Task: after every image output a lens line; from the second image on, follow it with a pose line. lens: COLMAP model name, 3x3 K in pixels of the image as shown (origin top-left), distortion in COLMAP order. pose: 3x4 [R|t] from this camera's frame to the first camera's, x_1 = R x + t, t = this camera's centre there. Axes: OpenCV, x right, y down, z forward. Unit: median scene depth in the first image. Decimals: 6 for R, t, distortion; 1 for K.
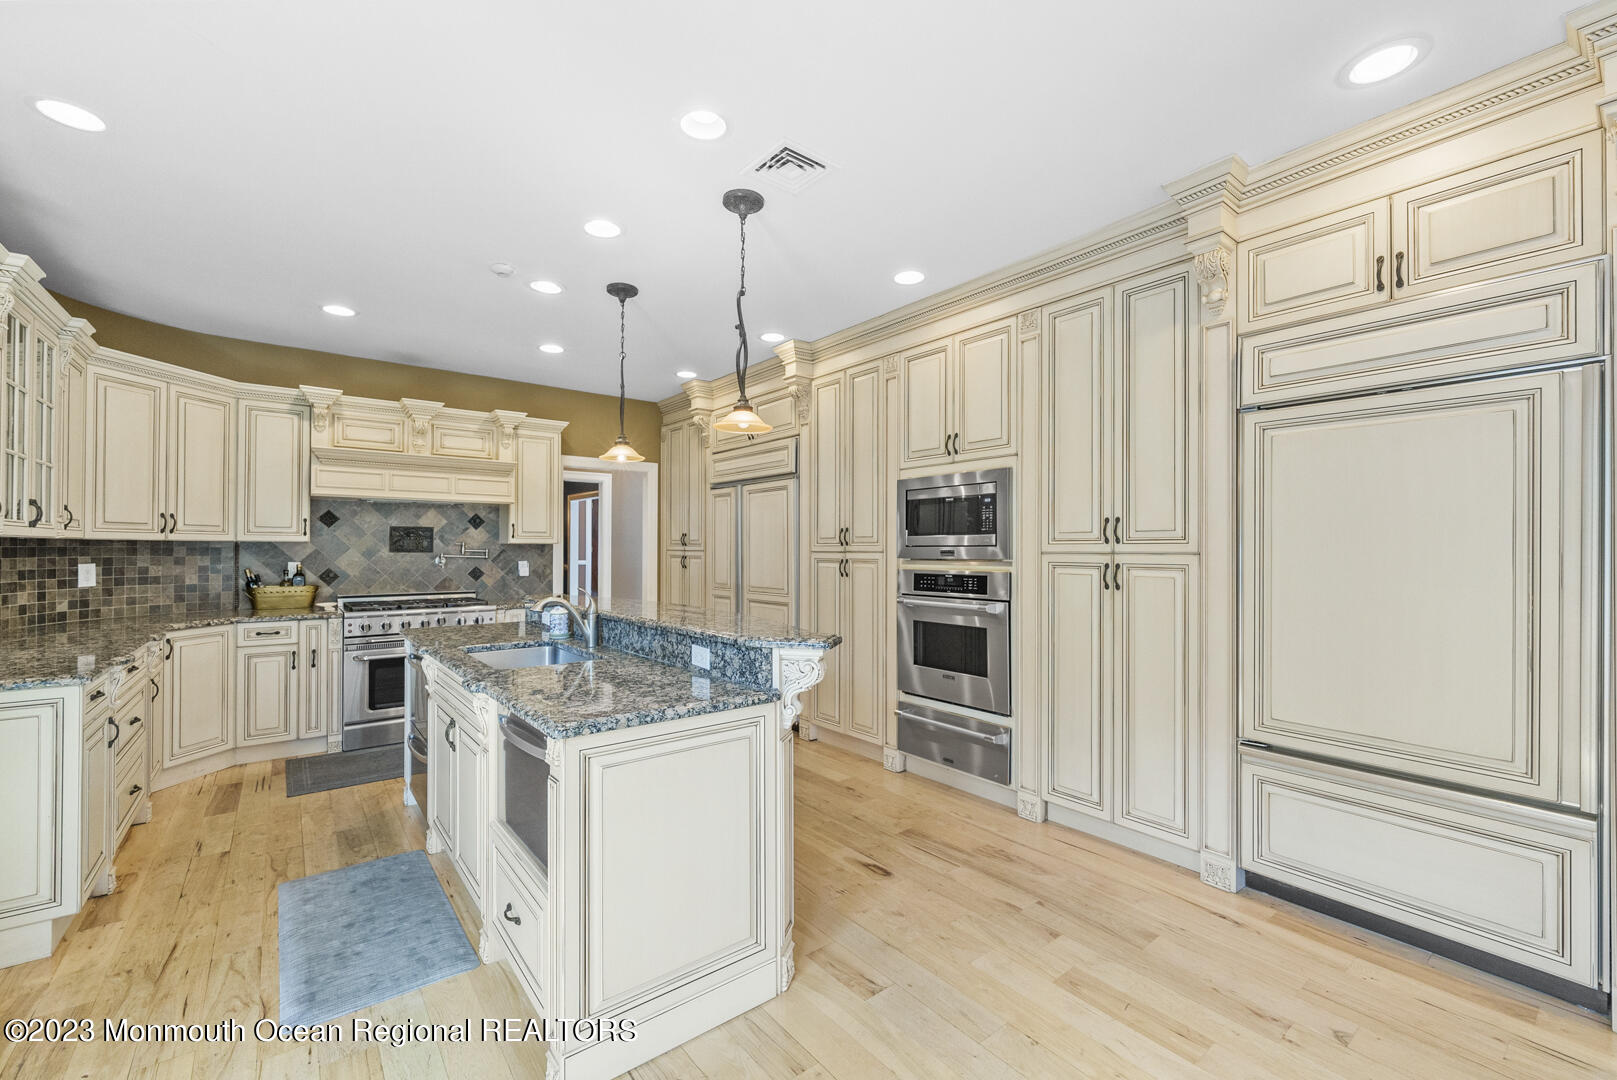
lens RADIAL K [[662.7, 0, 796.6], [0, 662.7, 538.9], [0, 0, 1]] dist [-0.000011, -0.000523]
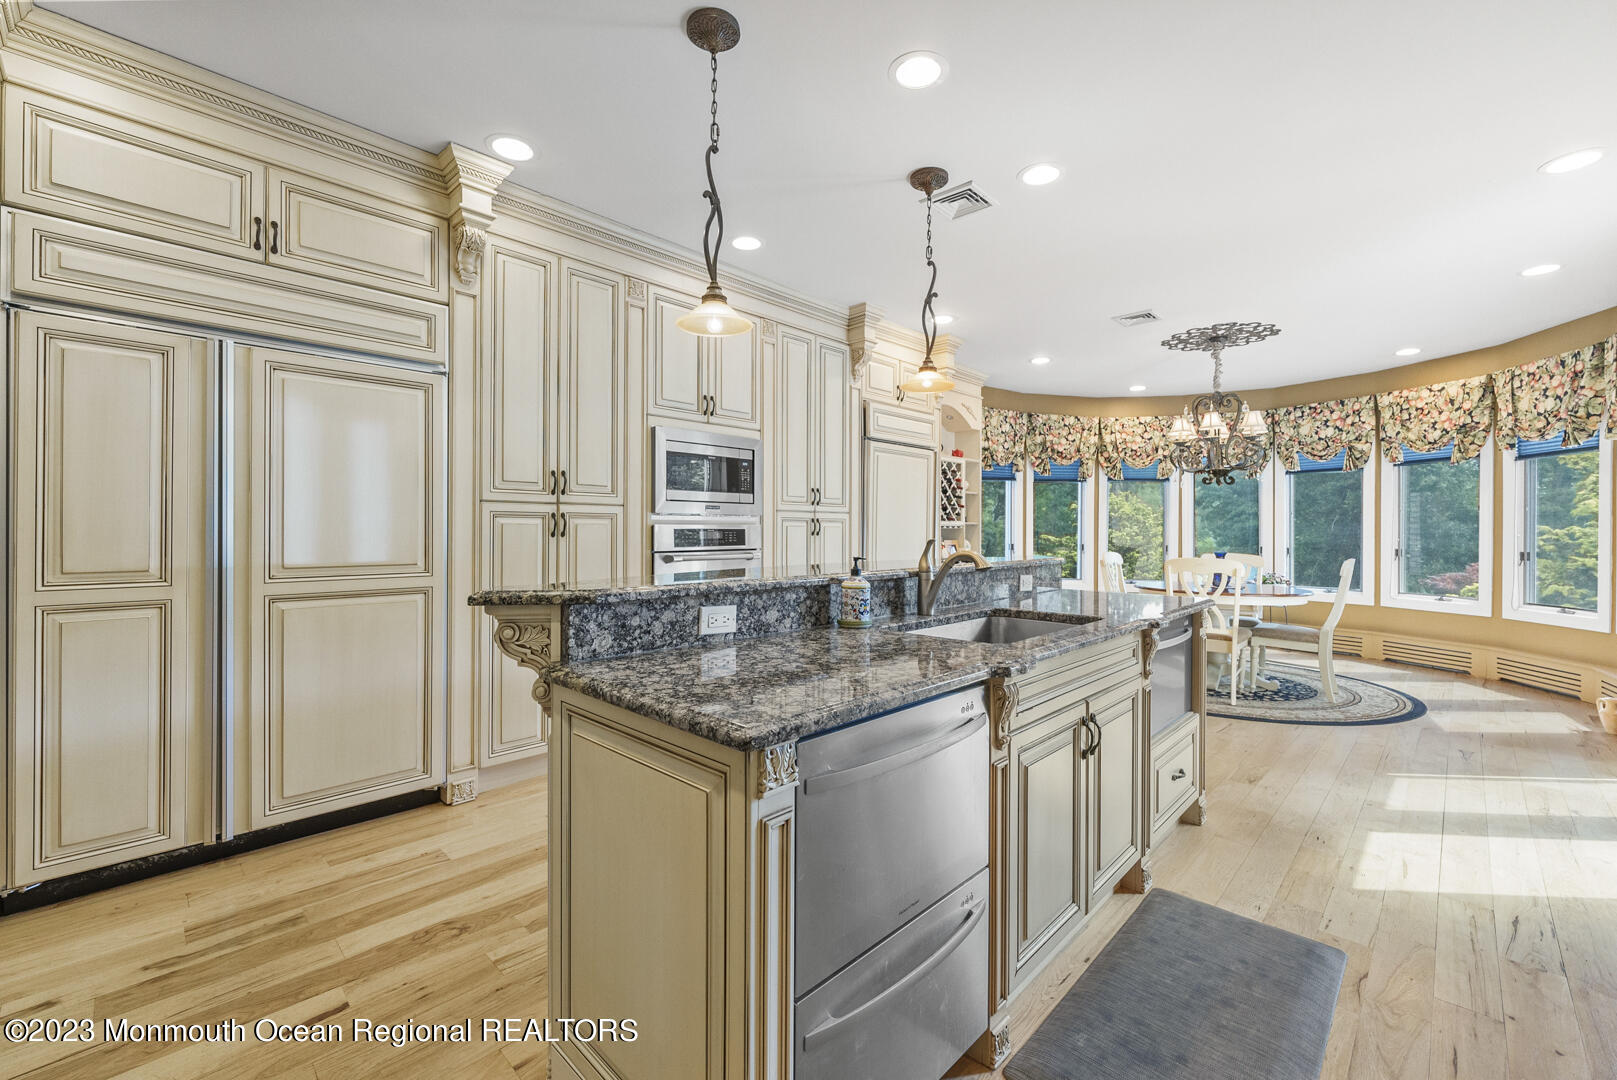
lens RADIAL K [[662.7, 0, 801.7], [0, 662.7, 534.8], [0, 0, 1]] dist [-0.000011, -0.000523]
pose [[-0.144667, -0.009851, 0.989431, -0.863943], [-0.020654, 0.999763, 0.006934, 0.054449], [-0.989265, -0.019432, -0.144836, 1.047198]]
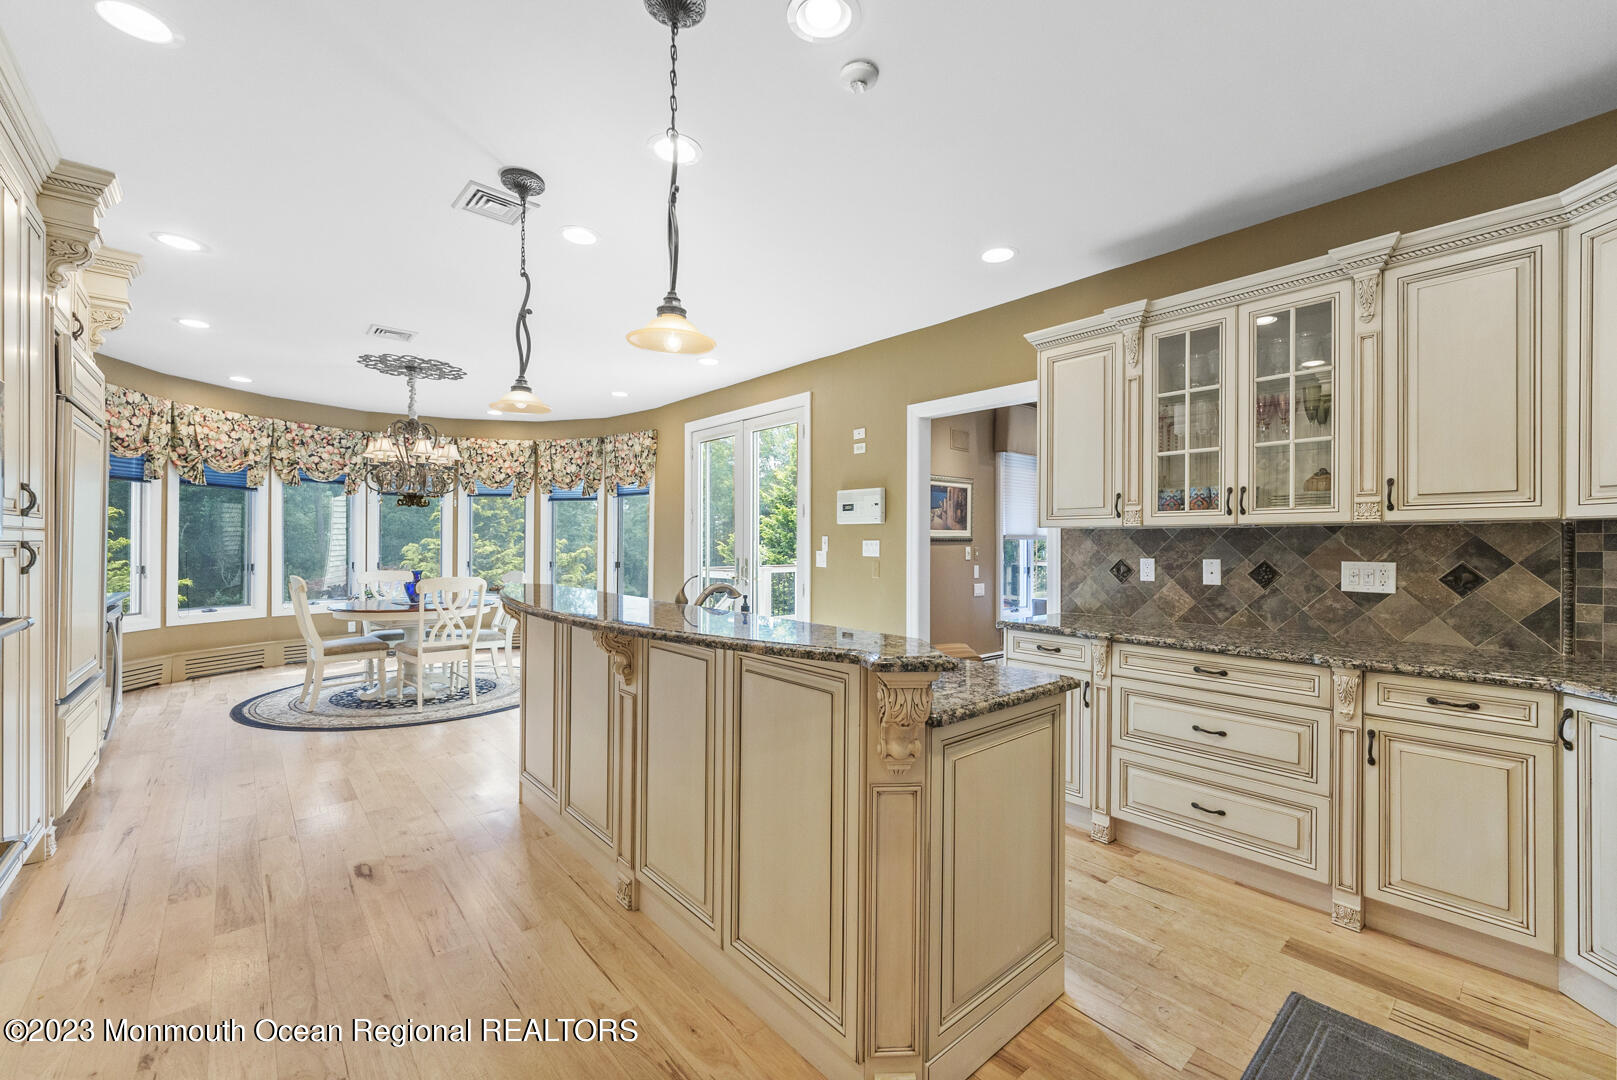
lens RADIAL K [[662.7, 0, 814.4], [0, 662.7, 543.7], [0, 0, 1]] dist [-0.000011, -0.000523]
pose [[-0.997189, -0.011198, -0.074084, -0.342485], [-0.009953, 0.999803, -0.017154, 0.036792], [0.074261, -0.016368, -0.997104, 1.557392]]
